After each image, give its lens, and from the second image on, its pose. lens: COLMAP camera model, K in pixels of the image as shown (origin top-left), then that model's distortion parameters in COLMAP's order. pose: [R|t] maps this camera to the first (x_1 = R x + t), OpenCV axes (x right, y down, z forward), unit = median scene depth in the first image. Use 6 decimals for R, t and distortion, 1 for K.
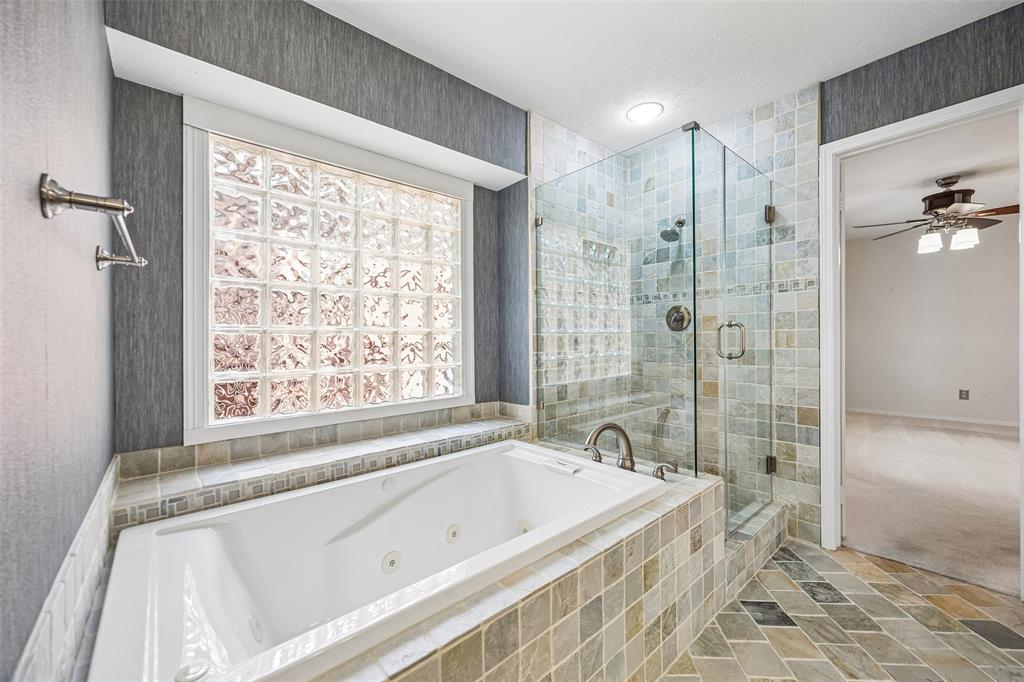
lens RADIAL K [[400.8, 0, 528.7], [0, 400.8, 329.2], [0, 0, 1]] dist [-0.000832, 0.000440]
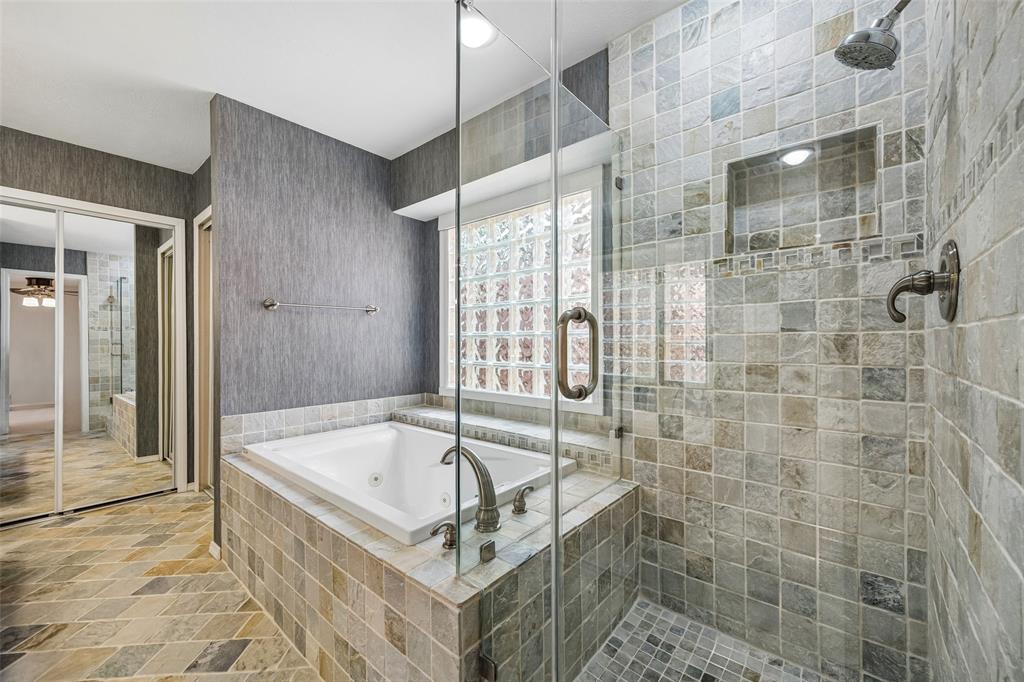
lens RADIAL K [[400.8, 0, 509.9], [0, 400.8, 341.0], [0, 0, 1]] dist [-0.000832, 0.000440]
pose [[0.117995, 0.002108, -0.993012, 0.745291], [0.020215, 0.999785, 0.004524, 0.019220], [0.992808, -0.020608, 0.117928, 0.752105]]
